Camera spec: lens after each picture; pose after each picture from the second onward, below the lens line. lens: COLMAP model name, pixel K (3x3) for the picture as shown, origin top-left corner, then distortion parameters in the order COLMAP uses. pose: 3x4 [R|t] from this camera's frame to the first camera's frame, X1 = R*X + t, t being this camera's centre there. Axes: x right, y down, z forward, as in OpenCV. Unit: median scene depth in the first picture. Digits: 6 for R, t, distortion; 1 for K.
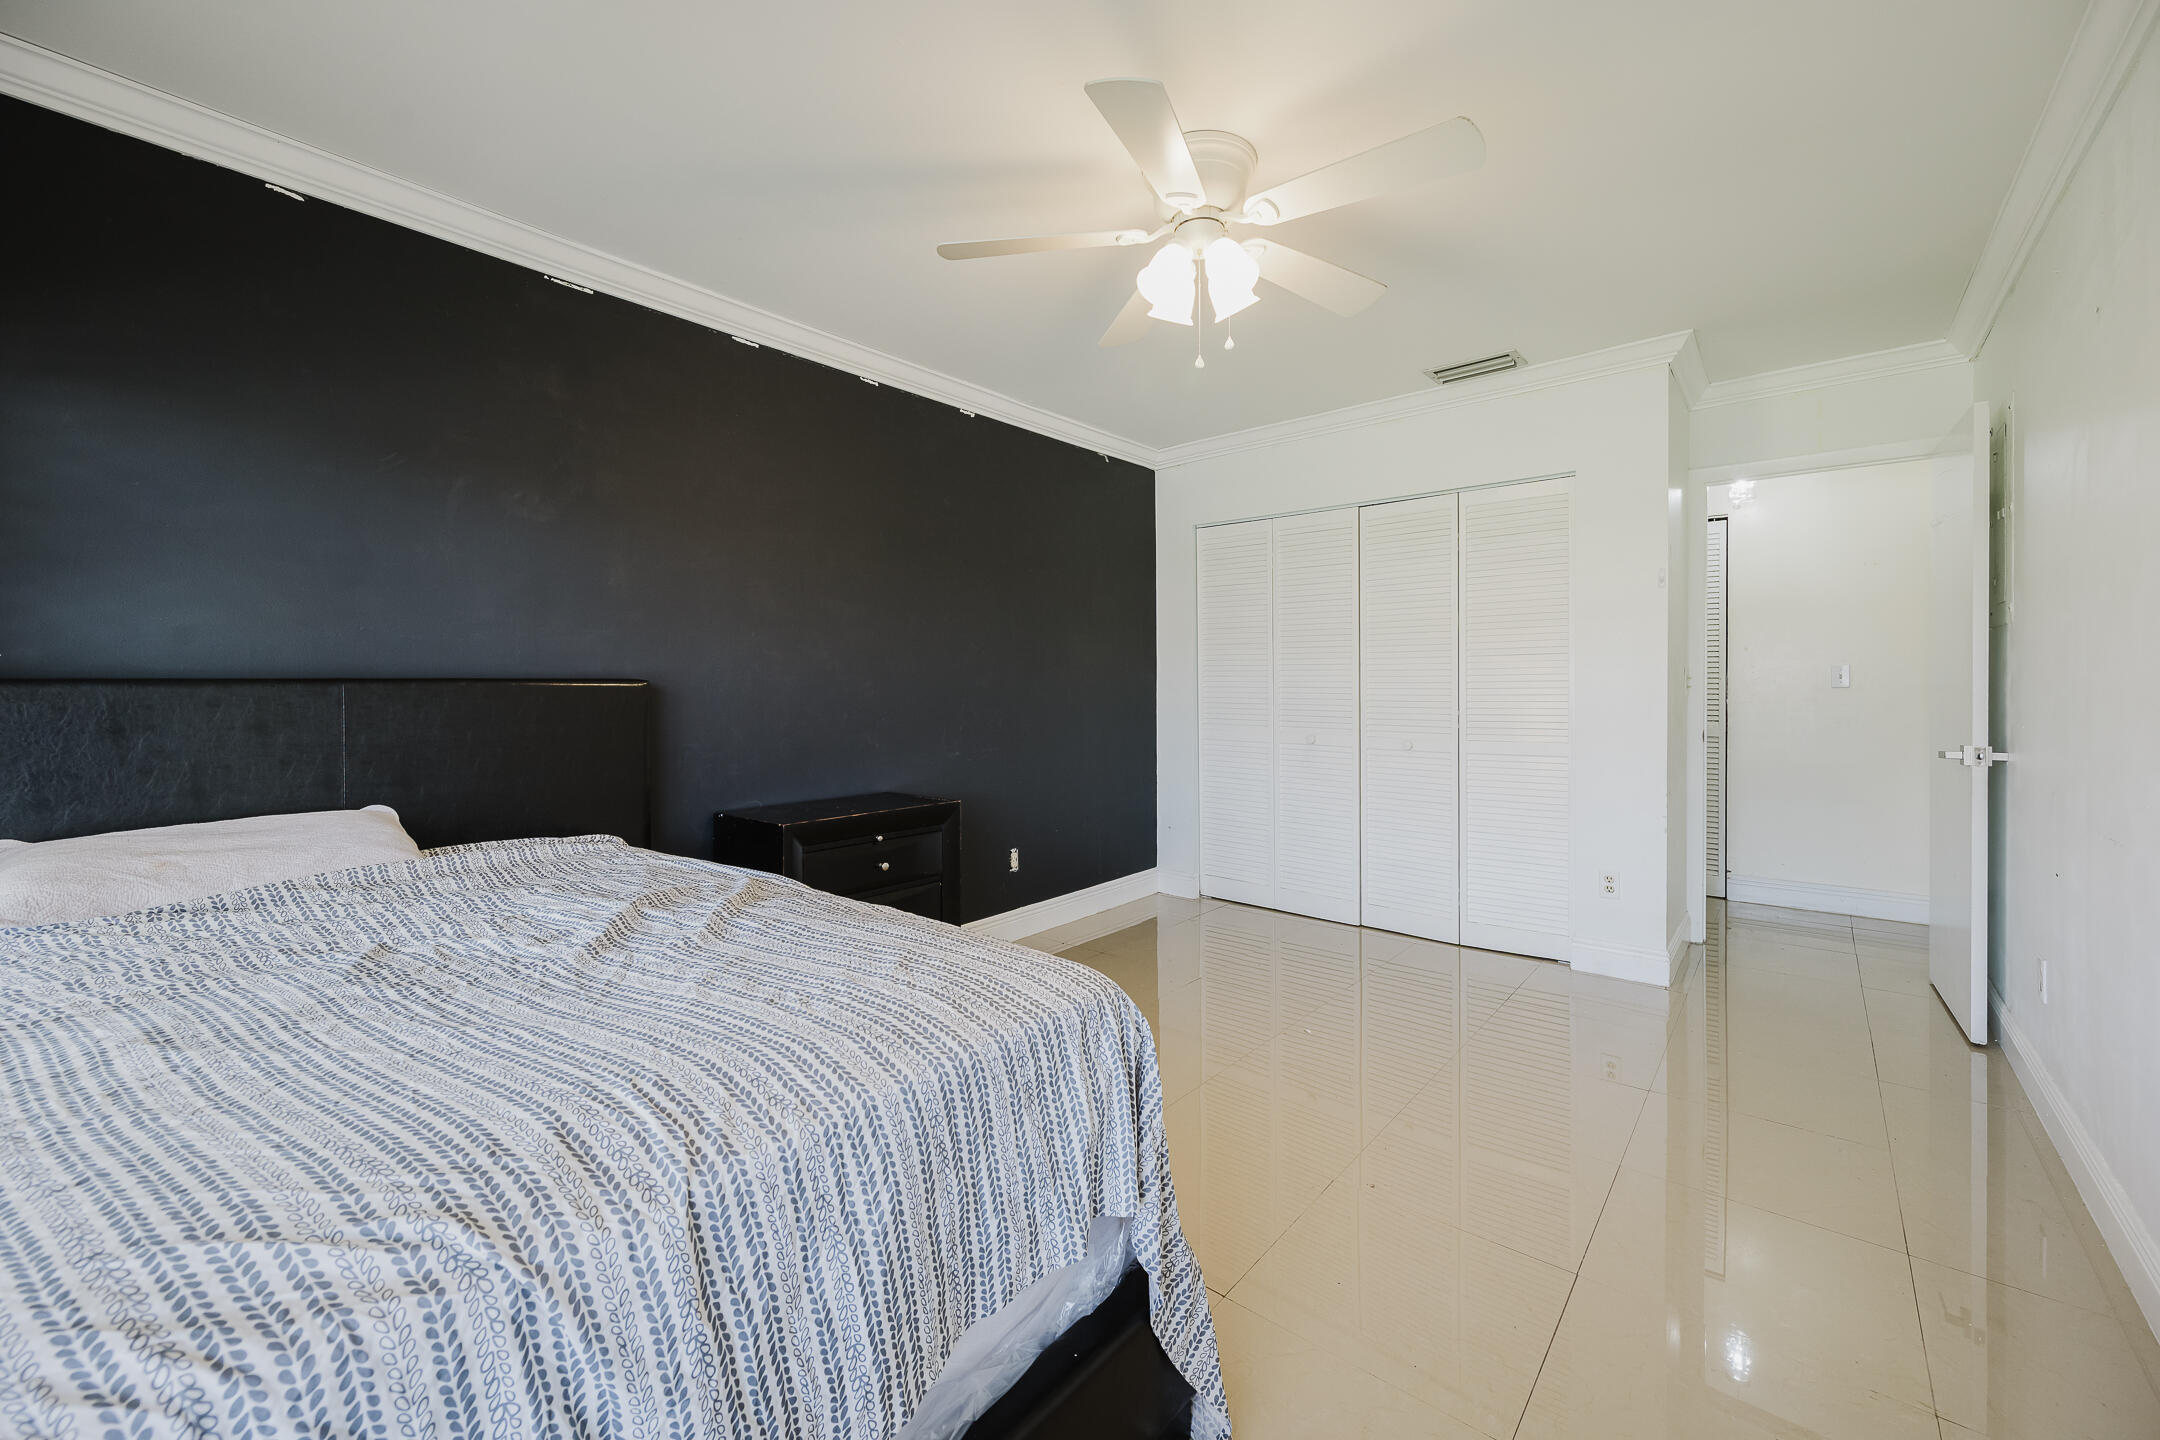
lens RADIAL K [[849.8, 0, 1080.8], [0, 849.8, 709.3], [0, 0, 1]] dist [-0.000377, -0.000172]
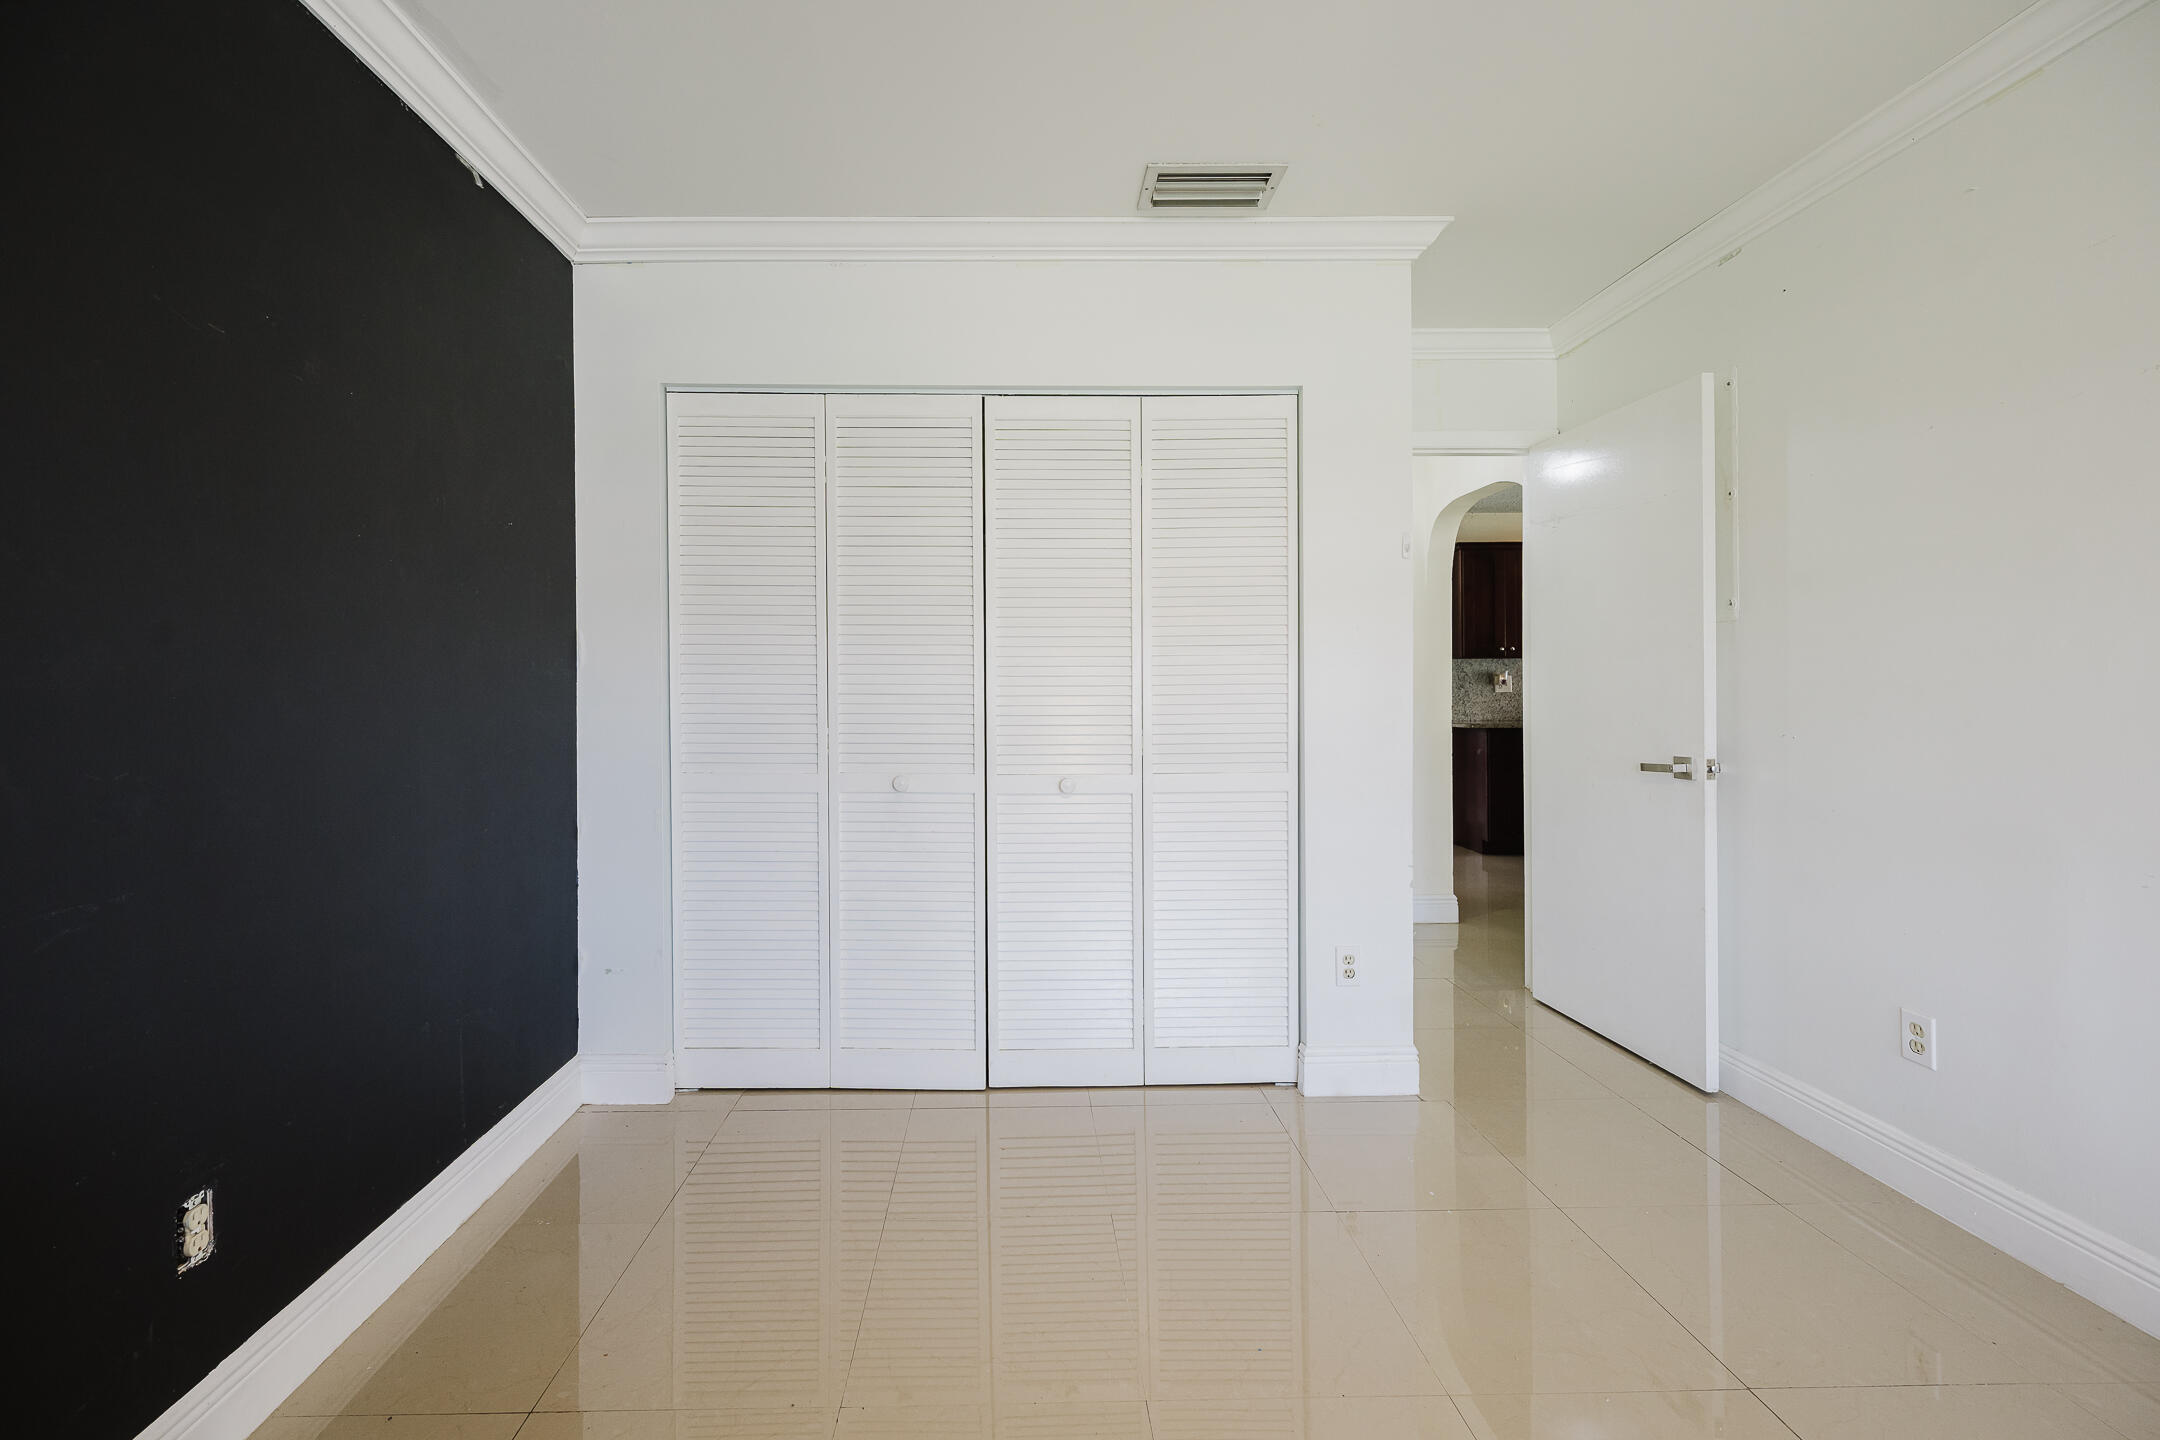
lens RADIAL K [[877.3, 0, 1078.7], [0, 877.3, 686.9], [0, 0, 1]] dist [0.001833, 0.000134]
pose [[0.758269, -0.000314, 0.651942, -0.028552], [0.018032, 0.999627, -0.020492, -0.016119], [-0.651693, 0.027294, 0.757992, 0.483617]]
